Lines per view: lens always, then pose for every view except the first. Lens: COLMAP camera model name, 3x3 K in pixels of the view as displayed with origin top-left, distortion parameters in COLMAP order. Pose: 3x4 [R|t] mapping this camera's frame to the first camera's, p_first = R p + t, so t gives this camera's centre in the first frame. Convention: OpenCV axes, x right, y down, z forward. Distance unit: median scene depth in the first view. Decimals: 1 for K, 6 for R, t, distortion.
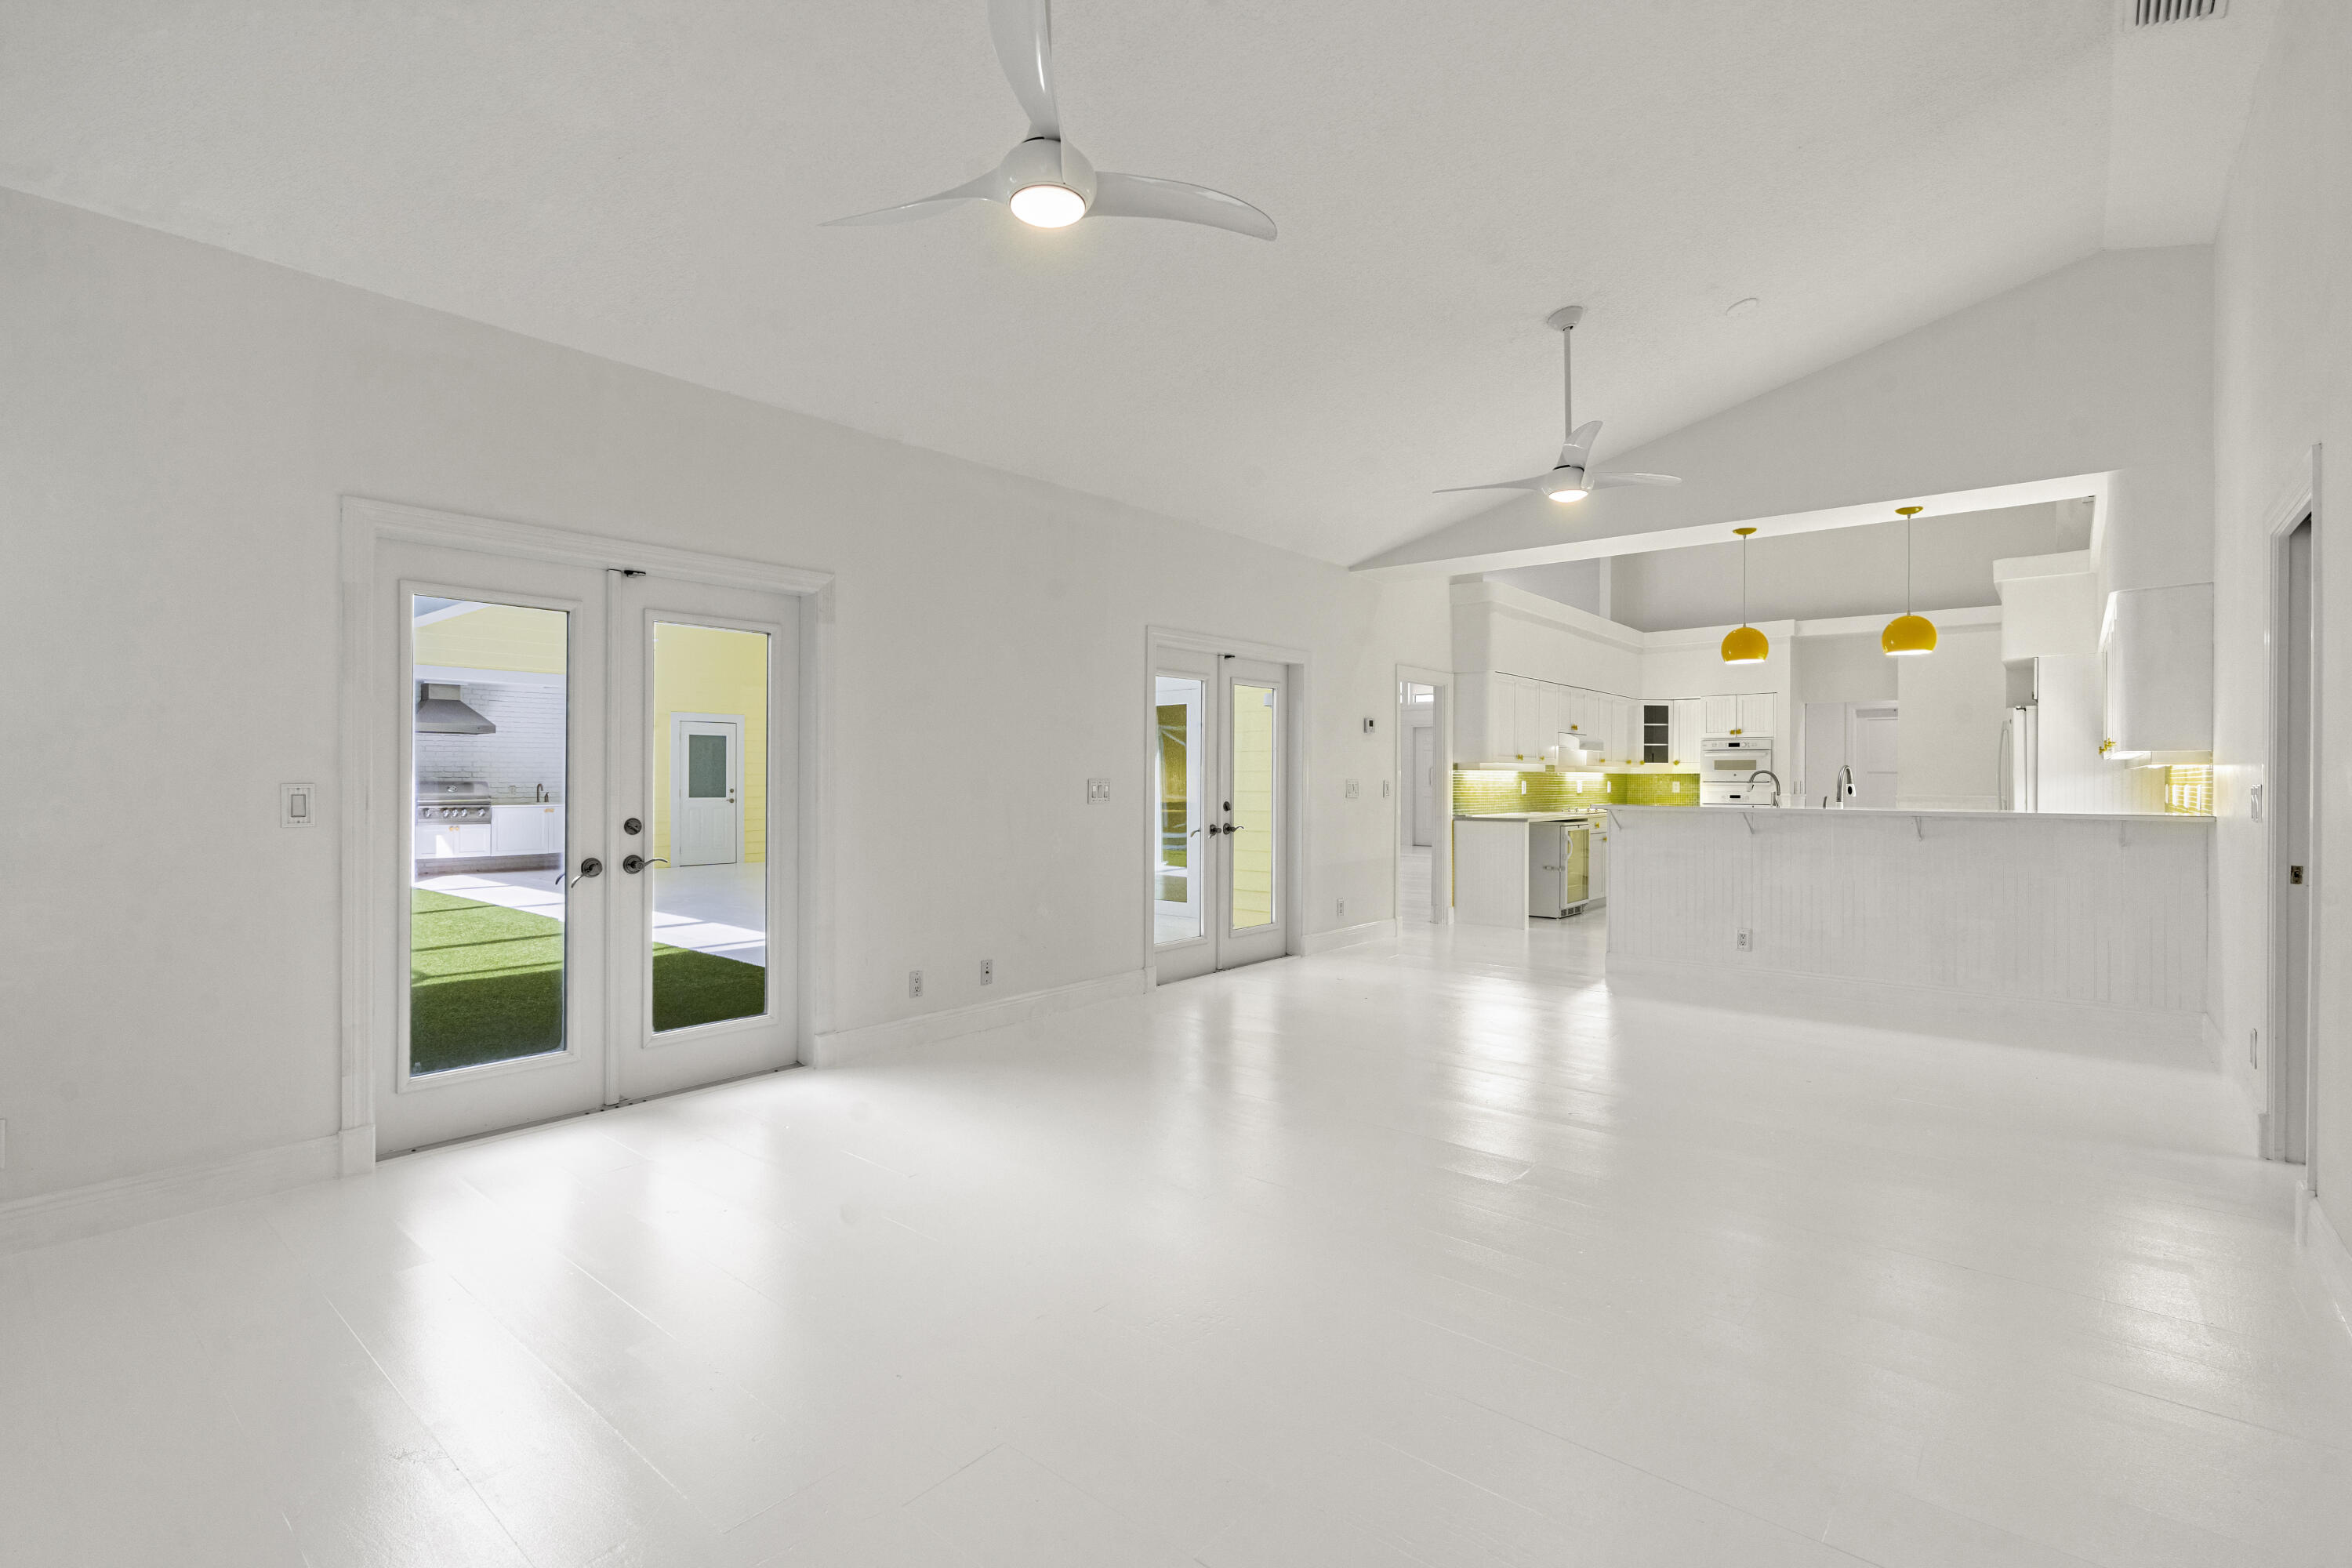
lens RADIAL K [[1080.7, 0, 1177.2], [0, 1080.7, 780.0], [0, 0, 1]] dist [0.006561, 0.001269]
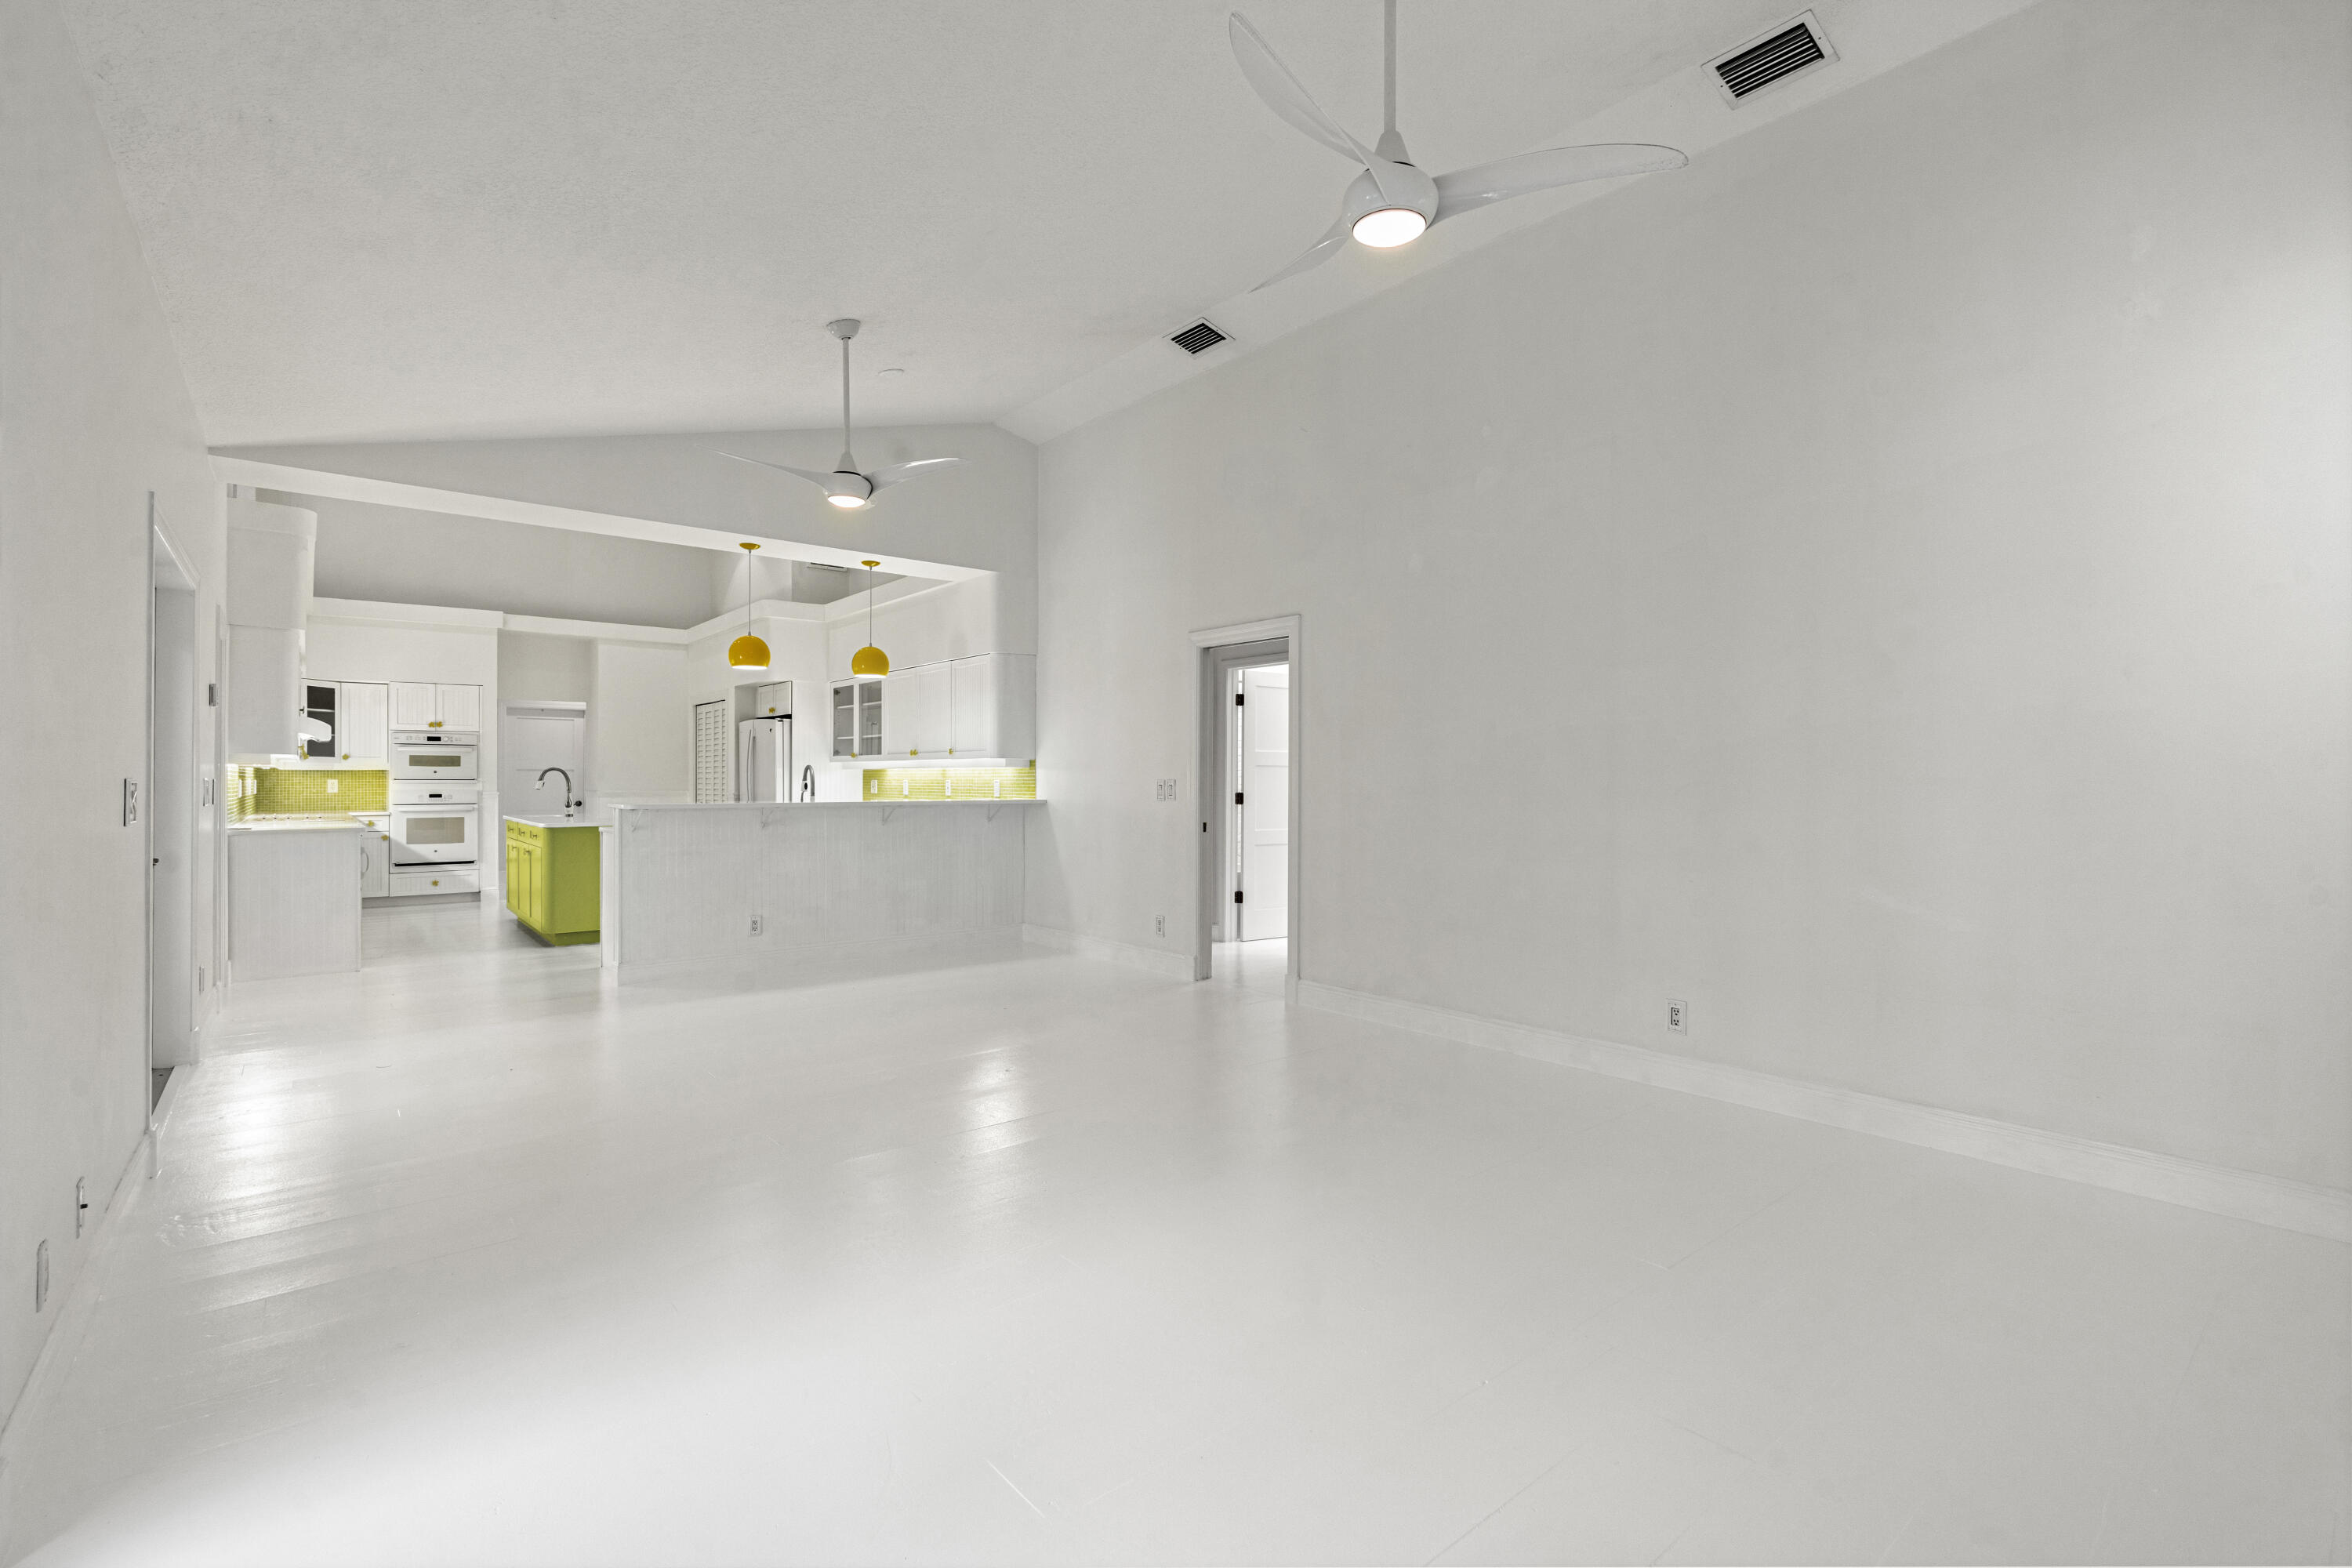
lens RADIAL K [[1080.7, 0, 1177.6], [0, 1080.7, 776.7], [0, 0, 1]] dist [0.006561, 0.001269]
pose [[0.193076, 0.000961, 0.981183, -0.259684], [-0.000204, 1.000000, -0.000939, 0.000215], [-0.981184, -0.000019, 0.193077, 0.216310]]
